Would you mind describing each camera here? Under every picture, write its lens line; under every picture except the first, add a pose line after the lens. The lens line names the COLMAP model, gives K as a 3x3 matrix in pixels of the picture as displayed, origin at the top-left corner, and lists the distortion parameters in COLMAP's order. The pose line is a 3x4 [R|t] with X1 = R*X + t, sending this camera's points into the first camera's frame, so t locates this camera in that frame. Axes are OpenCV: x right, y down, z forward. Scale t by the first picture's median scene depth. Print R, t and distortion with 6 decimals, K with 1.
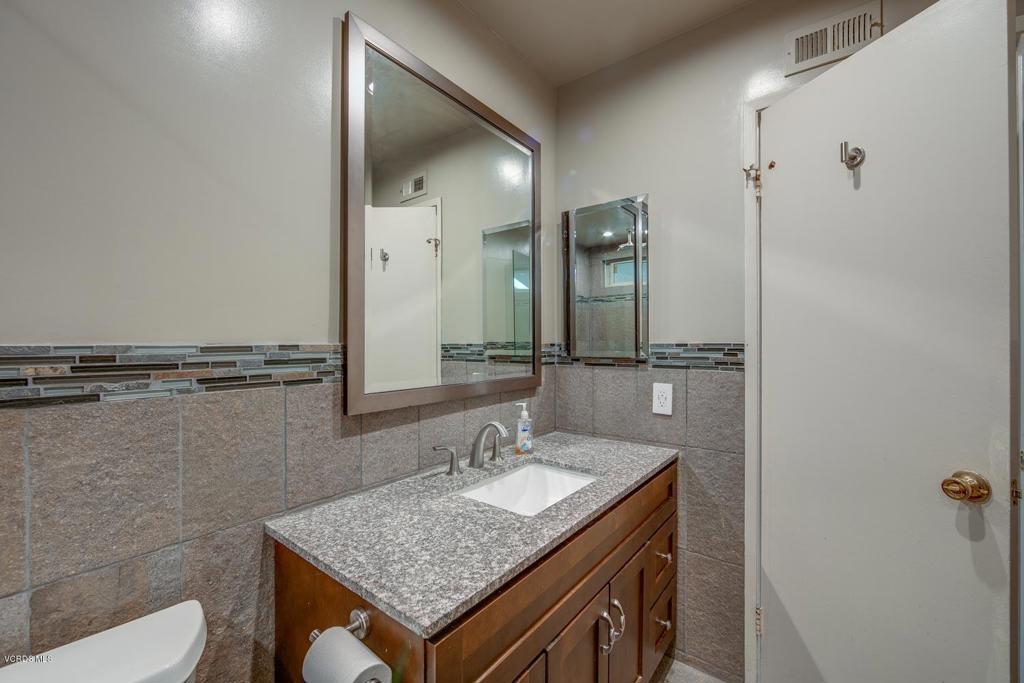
lens RADIAL K [[404.5, 0, 515.3], [0, 404.5, 343.1], [0, 0, 1]] dist [-0.003465, 0.000038]
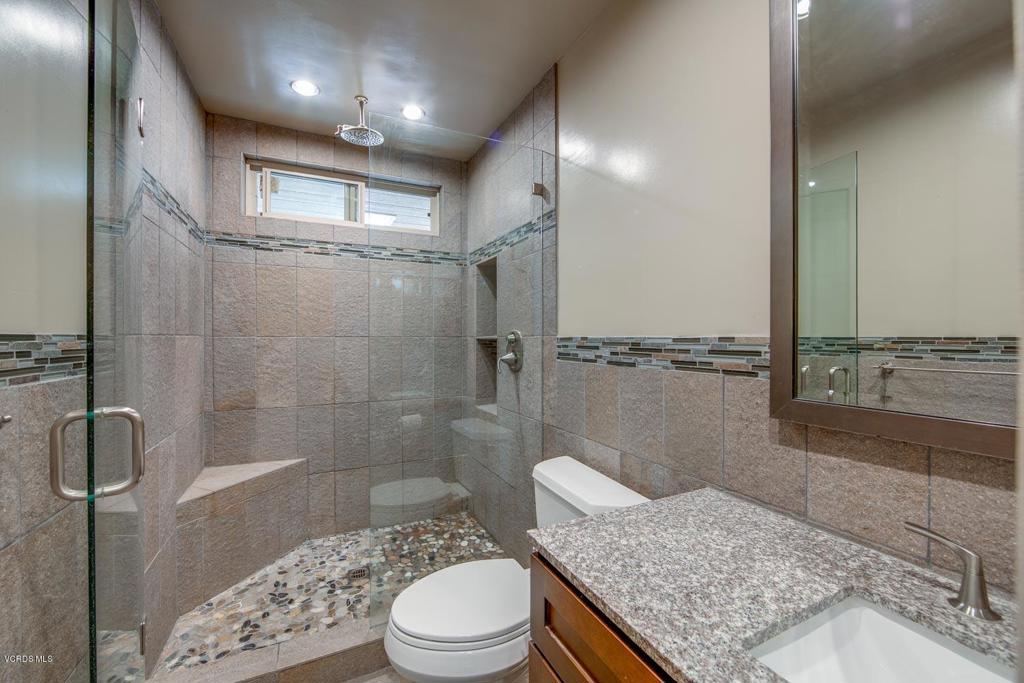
lens RADIAL K [[404.5, 0, 513.0], [0, 404.5, 337.5], [0, 0, 1]] dist [-0.003465, 0.000038]
pose [[-0.421948, 0.001672, -0.906619, 0.710318], [0.001343, 0.999998, 0.001219, 0.003616], [0.906619, -0.000704, -0.421949, 1.000830]]
